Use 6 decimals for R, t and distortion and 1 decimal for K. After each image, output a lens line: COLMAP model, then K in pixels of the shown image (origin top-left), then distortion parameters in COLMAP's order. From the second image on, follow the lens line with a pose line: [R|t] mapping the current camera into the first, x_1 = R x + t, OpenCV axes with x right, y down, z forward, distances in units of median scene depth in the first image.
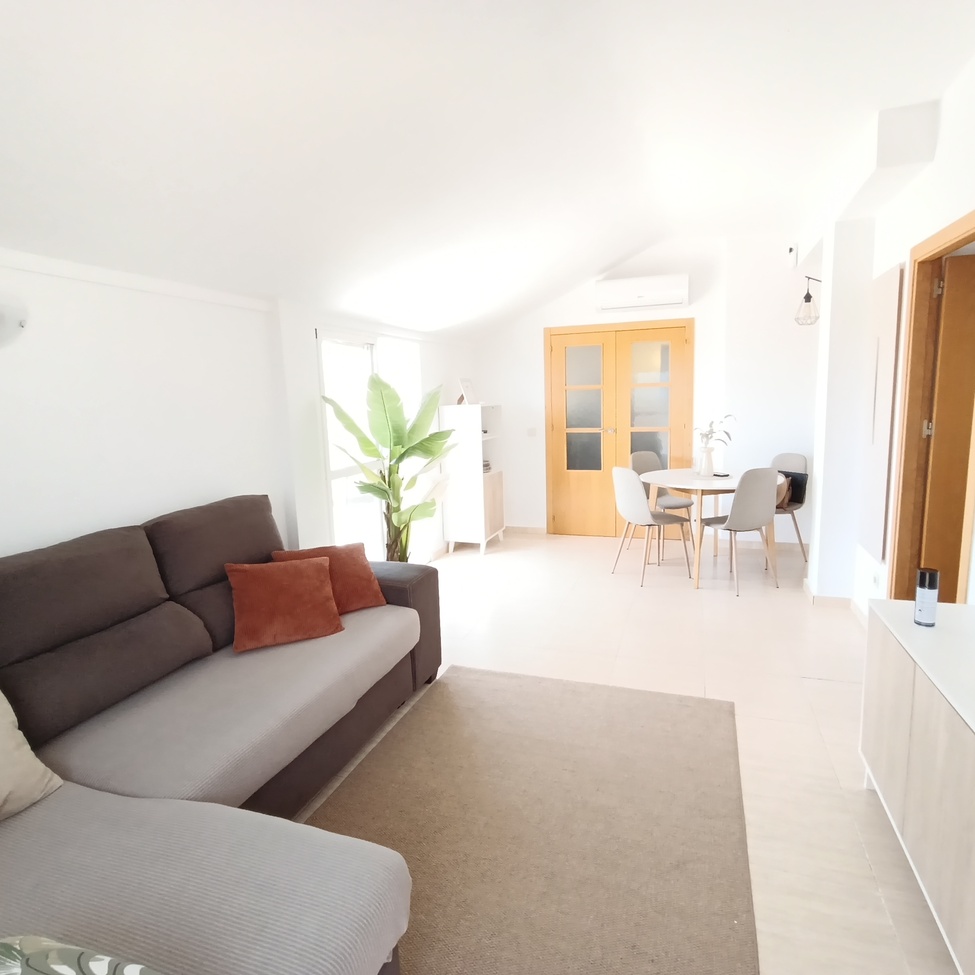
lens RADIAL K [[590.2, 0, 480.9], [0, 590.2, 488.8], [0, 0, 1]] dist [-0.035666, 0.023305]
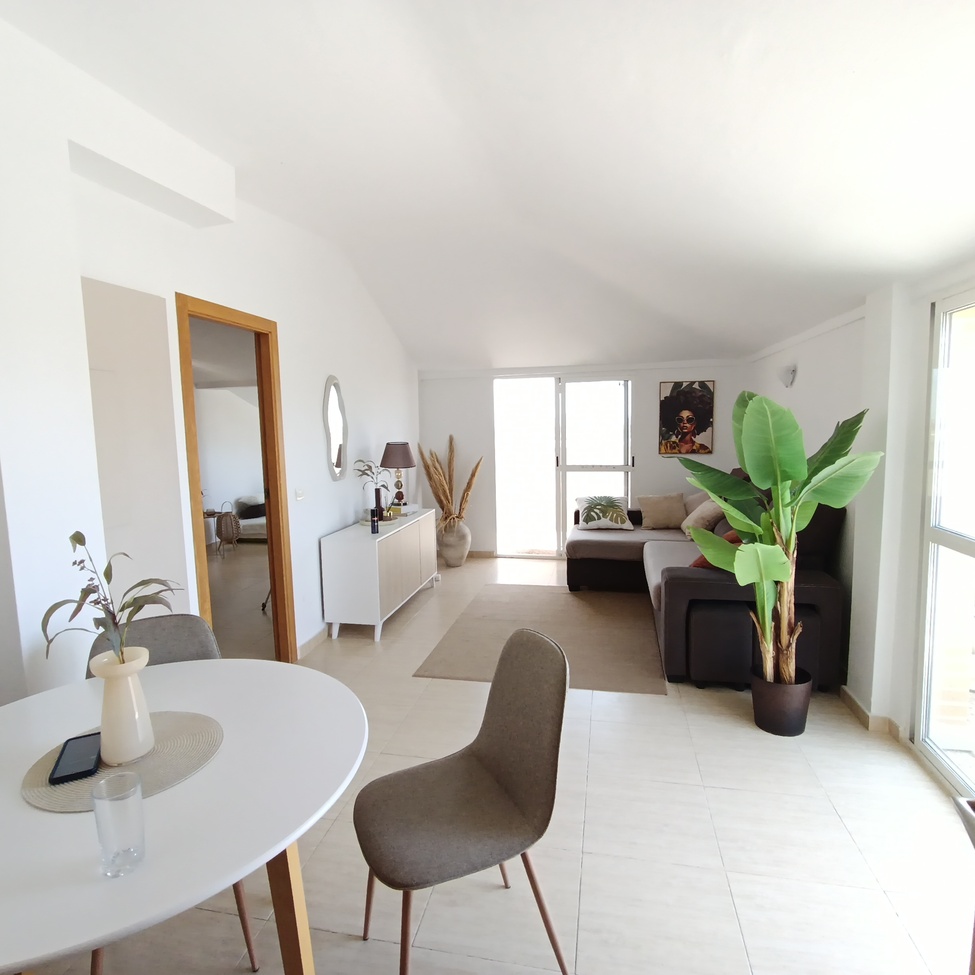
lens RADIAL K [[593.4, 0, 478.5], [0, 593.4, 484.0], [0, 0, 1]] dist [-0.038215, 0.025570]
pose [[-0.989586, 0.076031, -0.122223, 0.335107], [0.042316, 0.965260, 0.257842, -0.287448], [0.137581, 0.249984, -0.958425, 1.718059]]
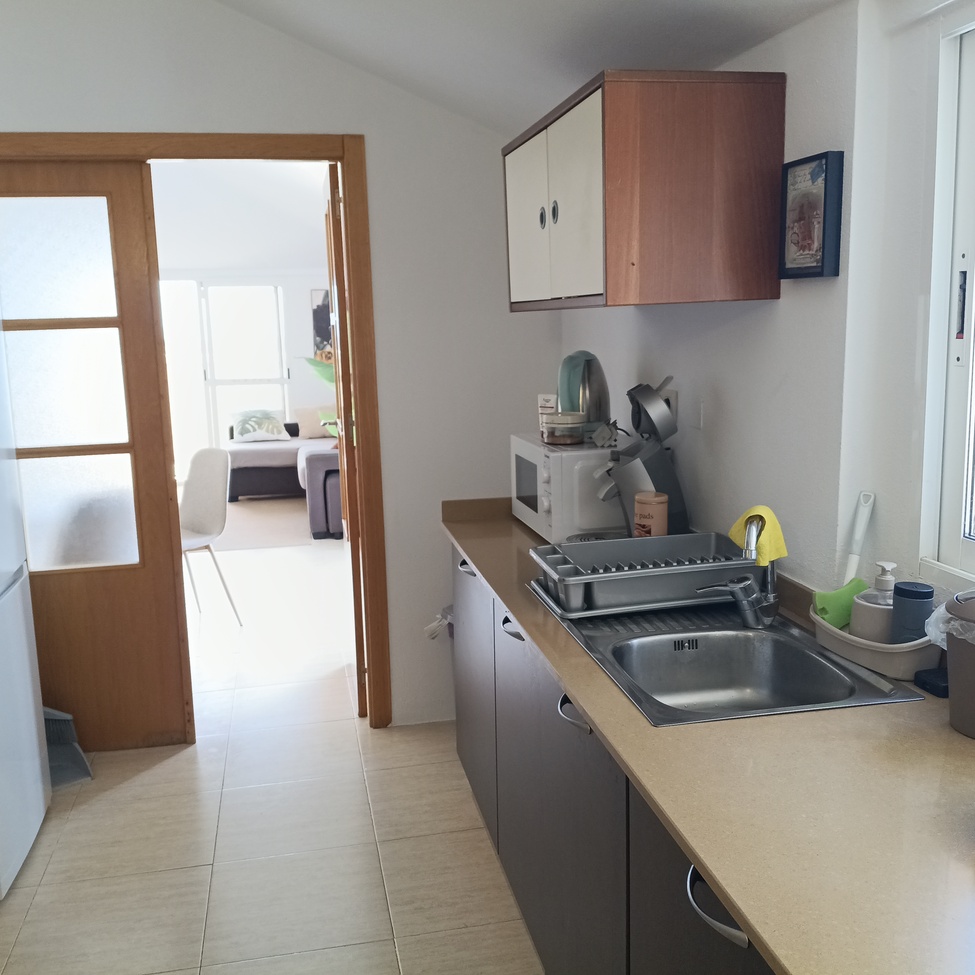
lens RADIAL K [[970.6, 0, 490.1], [0, 970.6, 491.2], [0, 0, 1]] dist [0.122886, -0.269520]
pose [[-0.847814, 0.146823, -0.509564, 0.633673], [-0.024619, 0.948973, 0.314394, -0.445099], [0.529723, 0.279092, -0.800938, 2.686396]]
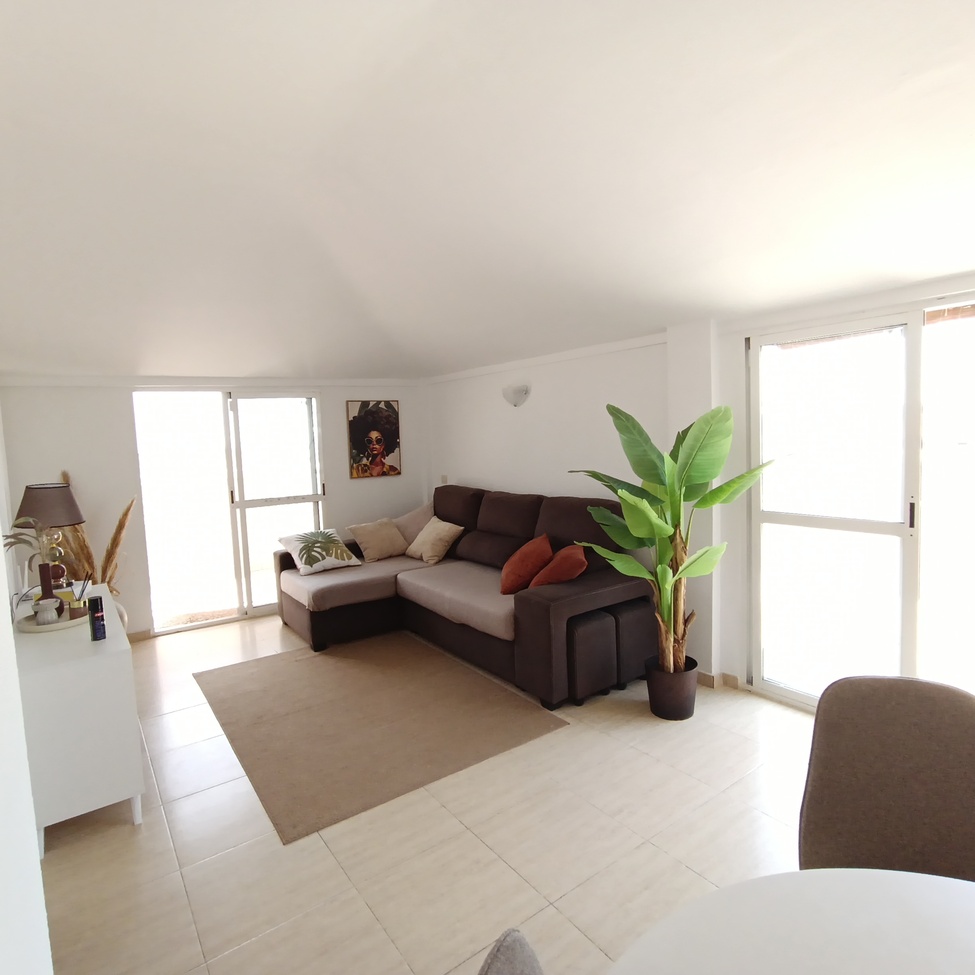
lens RADIAL K [[593.4, 0, 478.5], [0, 593.4, 484.0], [0, 0, 1]] dist [-0.038215, 0.025570]
pose [[-0.566444, 0.135223, -0.812930, 0.694737], [-0.058781, 0.977304, 0.203524, -0.233481], [0.822001, 0.163070, -0.545640, 1.261108]]
